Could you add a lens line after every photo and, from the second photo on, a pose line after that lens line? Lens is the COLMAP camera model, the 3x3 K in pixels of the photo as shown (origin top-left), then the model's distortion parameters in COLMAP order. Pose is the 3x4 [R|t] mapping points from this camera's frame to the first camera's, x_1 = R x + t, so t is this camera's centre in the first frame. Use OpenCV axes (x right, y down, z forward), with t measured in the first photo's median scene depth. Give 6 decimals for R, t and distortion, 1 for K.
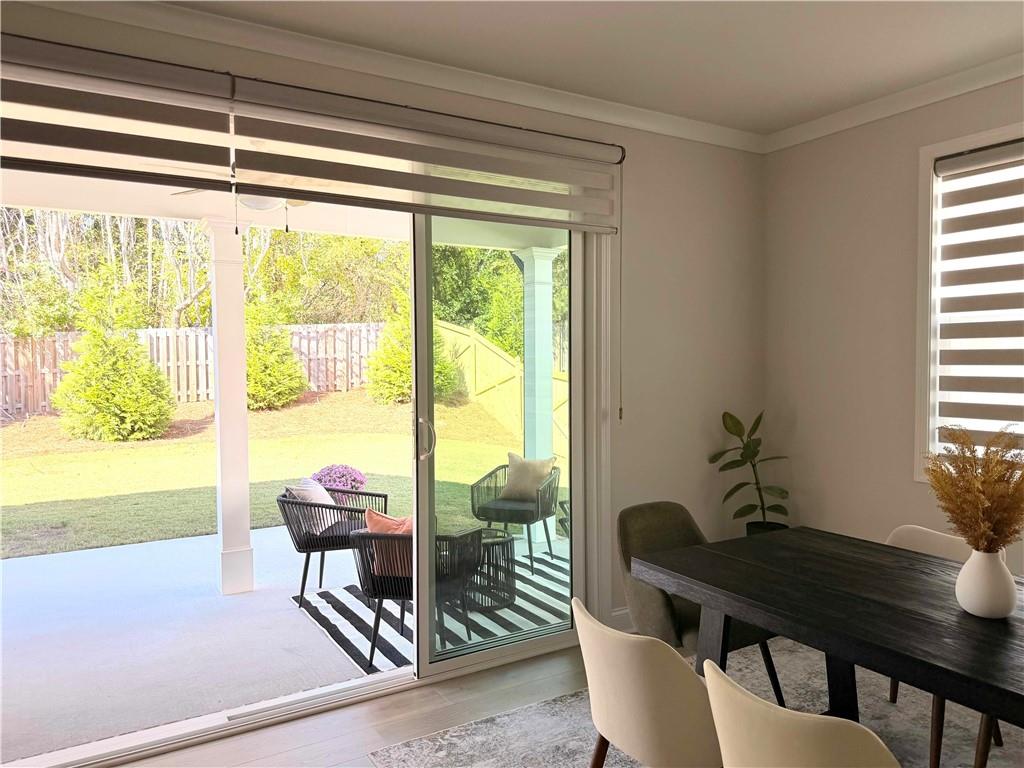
lens RADIAL K [[717.5, 0, 514.1], [0, 717.5, 385.7], [0, 0, 1]] dist [0.004928, -0.007365]
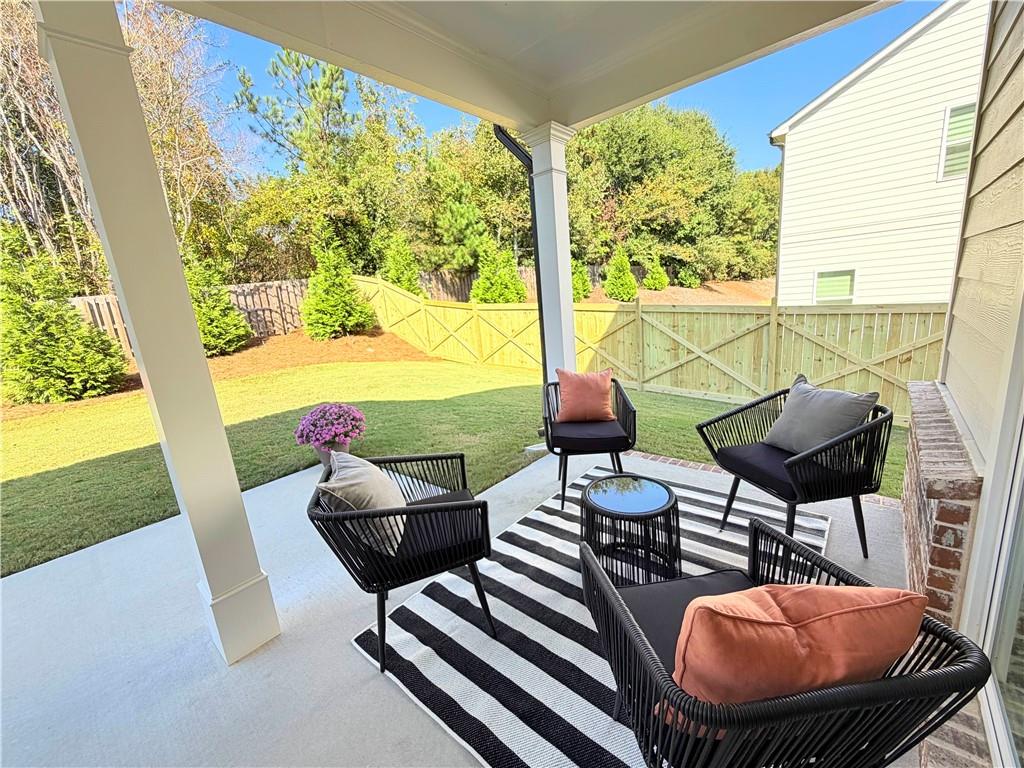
lens RADIAL K [[418.0, 0, 506.2], [0, 418.0, 386.7], [0, 0, 1]] dist [-0.000142, 0.001274]
pose [[0.956394, -0.138712, 0.257041, -0.073090], [0.094810, 0.979816, 0.175988, 0.006948], [-0.276264, -0.143943, 0.950241, 0.193643]]
